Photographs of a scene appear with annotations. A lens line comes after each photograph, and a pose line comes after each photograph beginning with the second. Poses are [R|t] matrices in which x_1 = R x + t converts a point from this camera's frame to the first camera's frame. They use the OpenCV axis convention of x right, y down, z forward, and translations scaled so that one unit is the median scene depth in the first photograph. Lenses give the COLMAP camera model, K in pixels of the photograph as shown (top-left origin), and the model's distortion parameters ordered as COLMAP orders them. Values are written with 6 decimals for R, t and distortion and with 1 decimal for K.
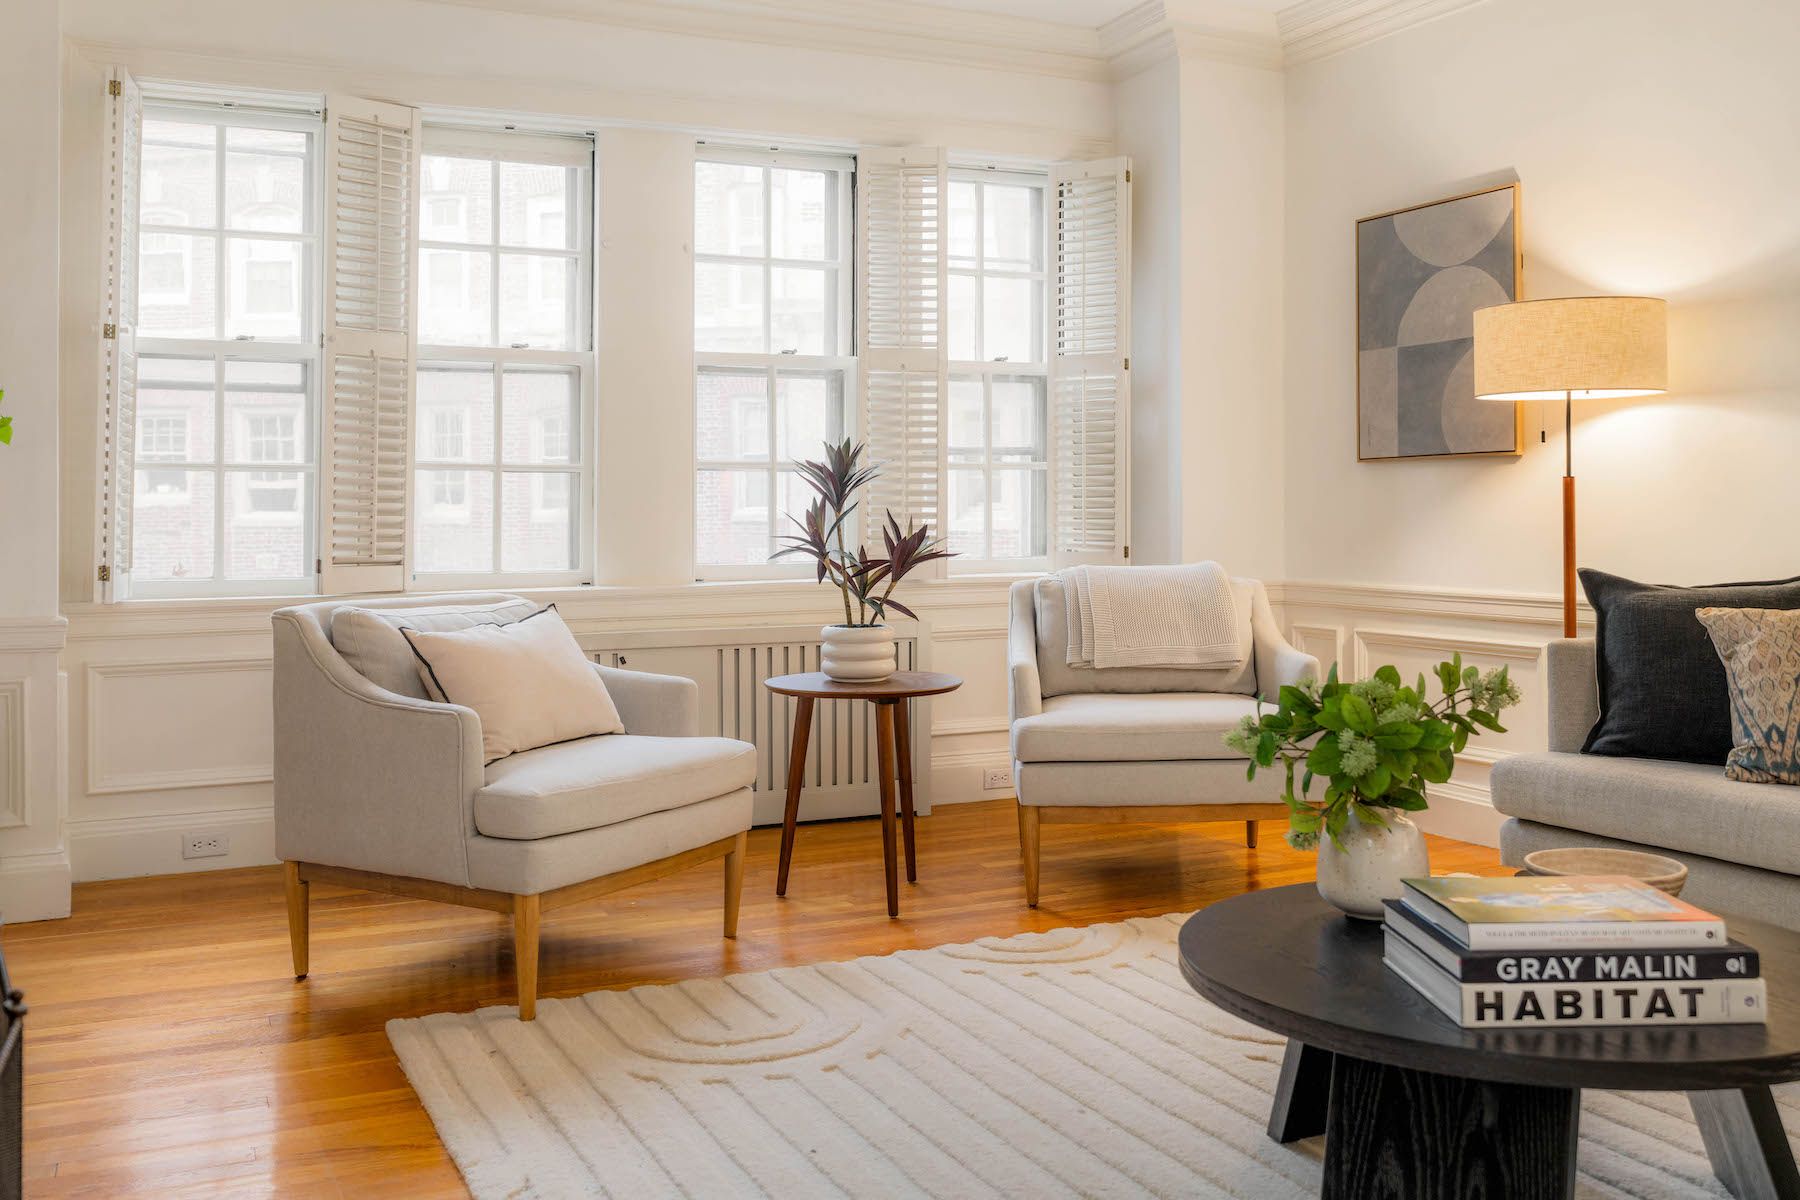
lens RADIAL K [[1533.7, 0, 960.9], [0, 1533.7, 527.9], [0, 0, 1]] dist [0.039295, -0.011532]
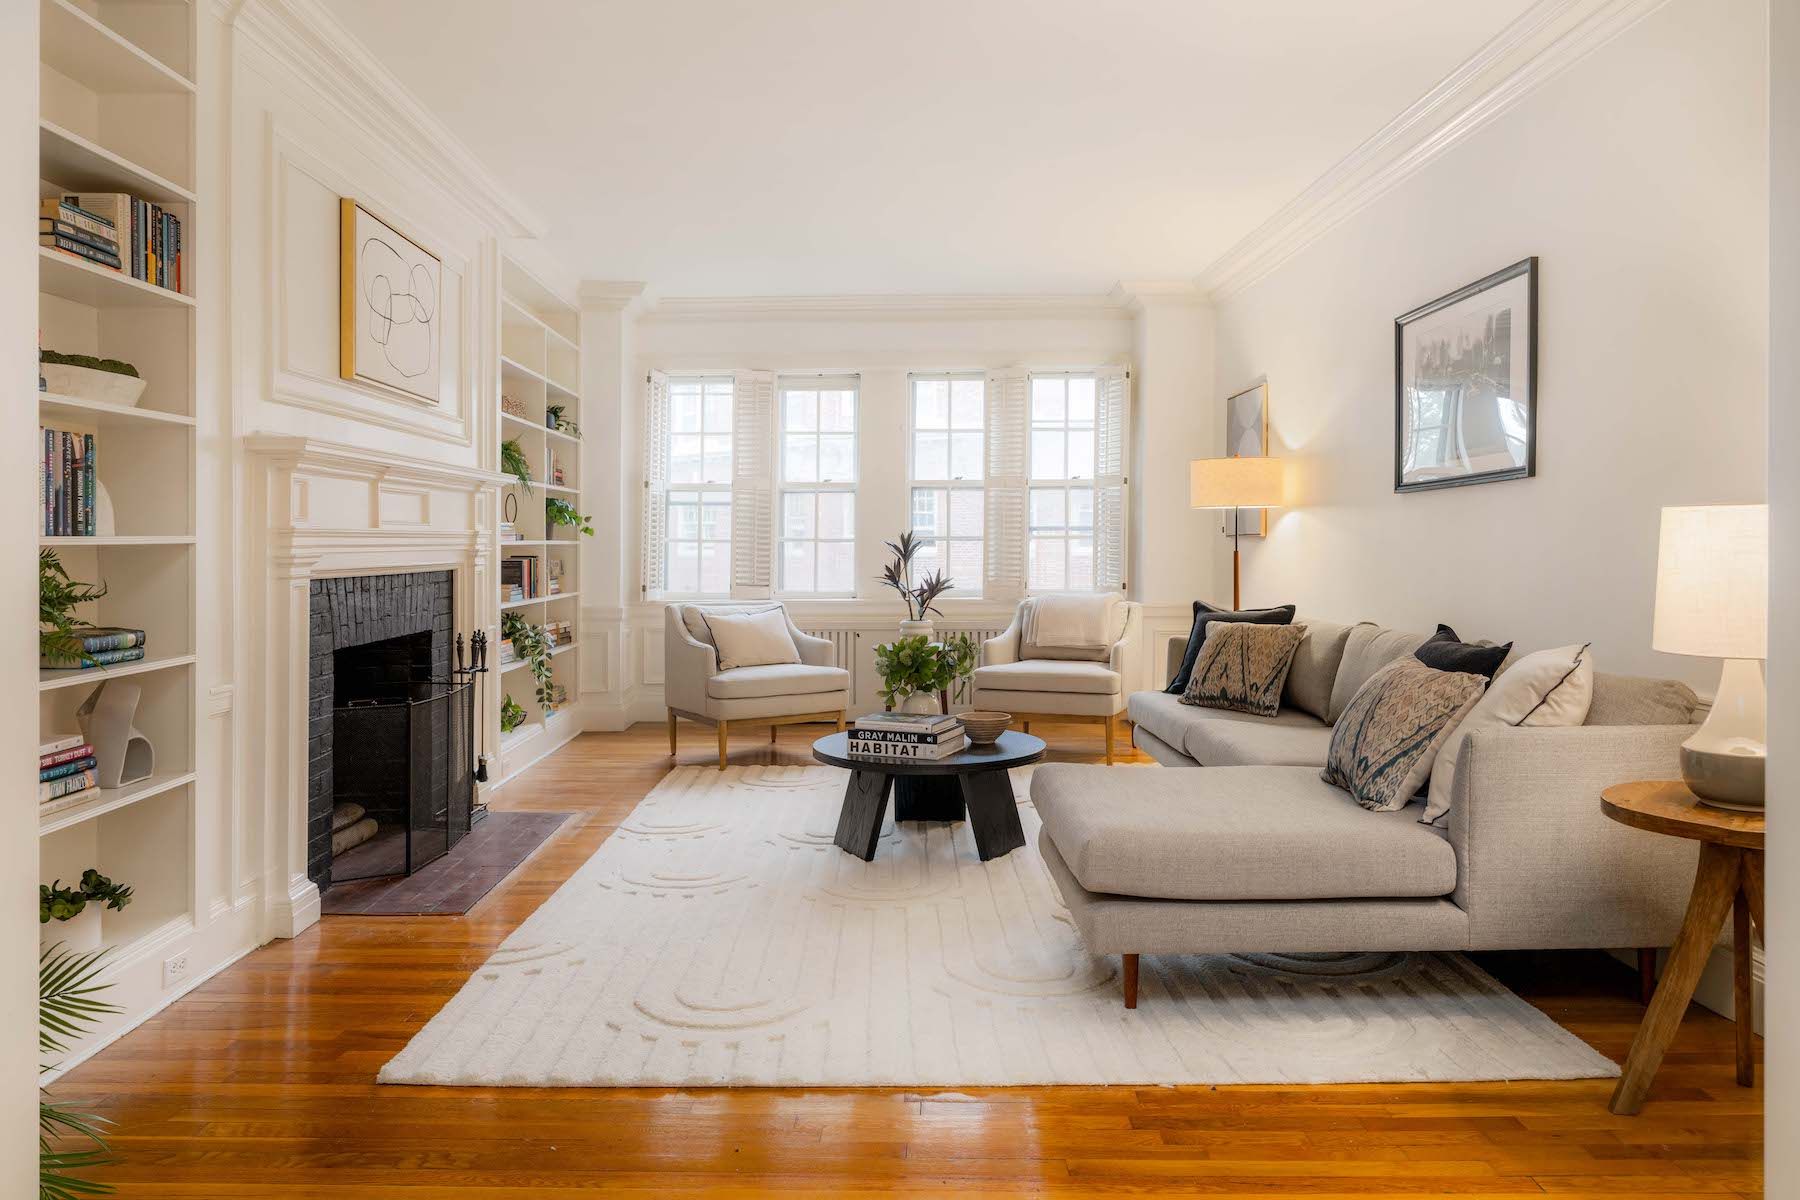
lens RADIAL K [[1227.5, 0, 941.9], [0, 1227.5, 554.3], [0, 0, 1]] dist [0.031329, -0.007979]
pose [[0.891696, 0.005923, -0.452596, 0.617587], [-0.006119, 0.999981, 0.001031, -0.023809], [0.452594, 0.001850, 0.891715, -0.401525]]
